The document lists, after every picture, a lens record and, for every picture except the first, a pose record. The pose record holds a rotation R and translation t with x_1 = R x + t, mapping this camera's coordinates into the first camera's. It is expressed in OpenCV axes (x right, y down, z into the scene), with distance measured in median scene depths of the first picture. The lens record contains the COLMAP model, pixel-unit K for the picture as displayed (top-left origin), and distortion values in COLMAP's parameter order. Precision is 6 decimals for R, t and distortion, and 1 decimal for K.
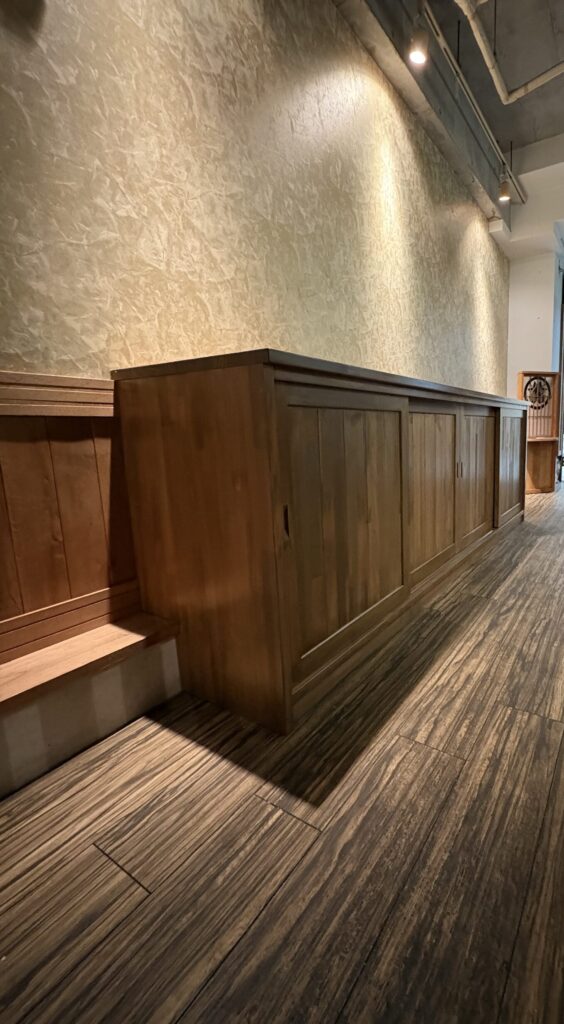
lens RADIAL K [[422.7, 0, 406.0], [0, 422.7, 487.1], [0, 0, 1]] dist [0.003984, -0.000088]
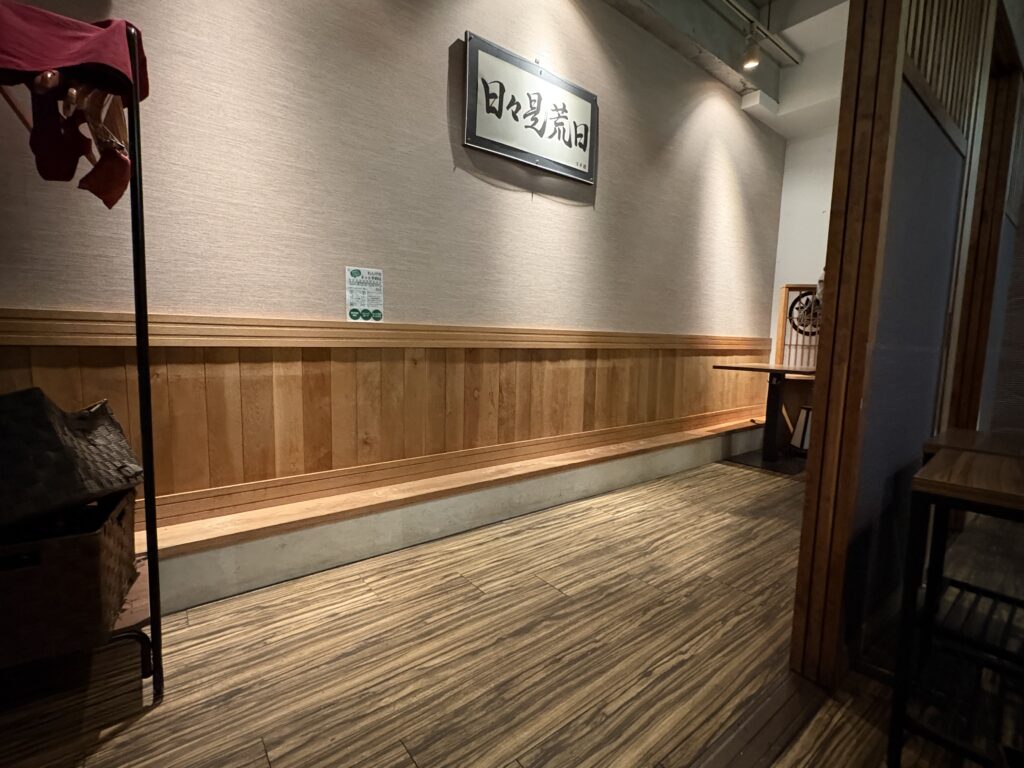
lens RADIAL K [[469.3, 0, 513.9], [0, 469.3, 386.8], [0, 0, 1]] dist [-0.005784, -0.001081]
pose [[0.915724, 0.076155, -0.394525, 0.510689], [-0.092932, 0.995394, -0.023563, -0.091894], [0.390913, 0.058241, 0.918583, 0.203038]]
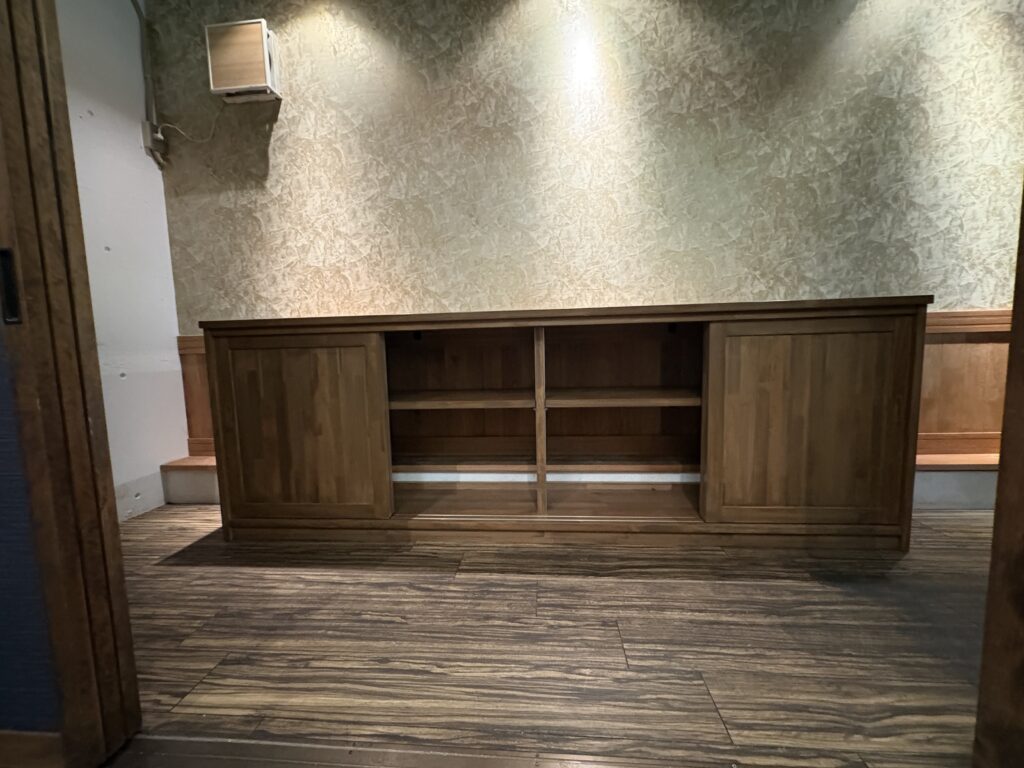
lens RADIAL K [[407.9, 0, 506.7], [0, 407.9, 381.9], [0, 0, 1]] dist [0.001600, -0.000042]
pose [[0.396056, 0.088034, -0.913997, 1.099332], [-0.108927, 0.992869, 0.048430, -0.173969], [0.911743, 0.080378, 0.402821, 0.896149]]
